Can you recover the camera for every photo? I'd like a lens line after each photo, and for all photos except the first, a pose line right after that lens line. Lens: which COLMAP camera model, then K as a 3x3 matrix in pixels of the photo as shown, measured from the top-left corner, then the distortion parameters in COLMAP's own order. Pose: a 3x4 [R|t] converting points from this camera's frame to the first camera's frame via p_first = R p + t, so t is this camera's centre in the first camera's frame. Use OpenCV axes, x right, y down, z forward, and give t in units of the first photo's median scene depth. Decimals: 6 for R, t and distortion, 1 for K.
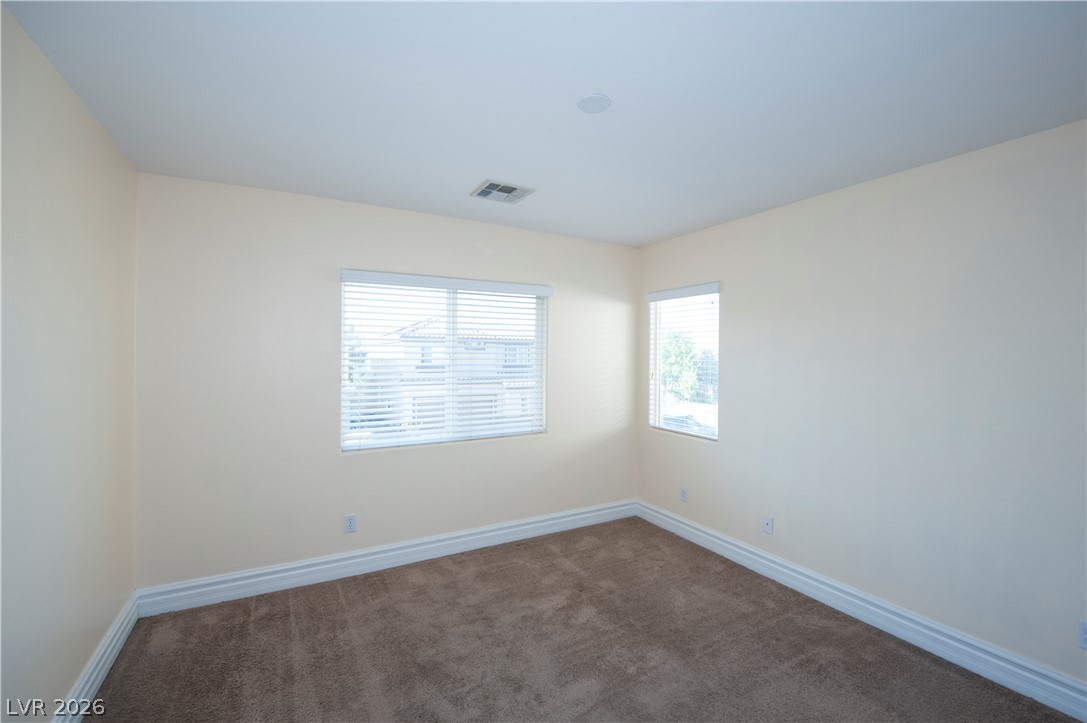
lens RADIAL K [[455.0, 0, 541.6], [0, 455.0, 361.2], [0, 0, 1]] dist [-0.015585, -0.001160]
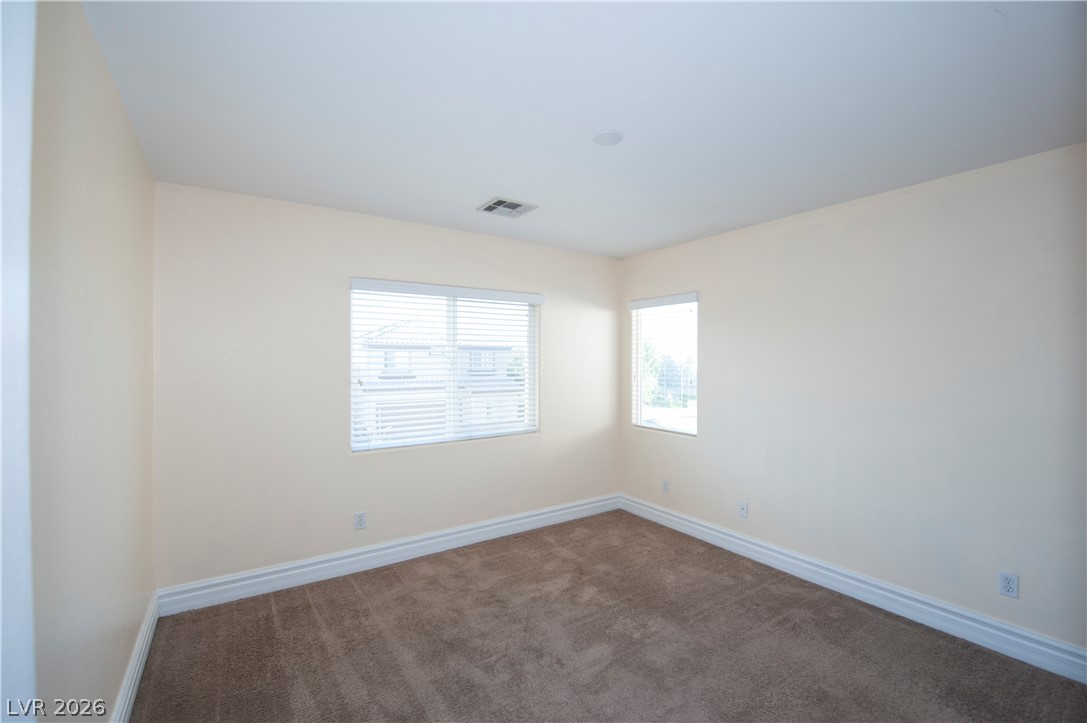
lens RADIAL K [[455.0, 0, 542.9], [0, 455.0, 367.1], [0, 0, 1]] dist [-0.015585, -0.001160]
pose [[0.996382, -0.006253, 0.084752, -0.093610], [0.006223, 0.999980, 0.000616, 0.006228], [-0.084754, -0.000086, 0.996402, -0.081607]]
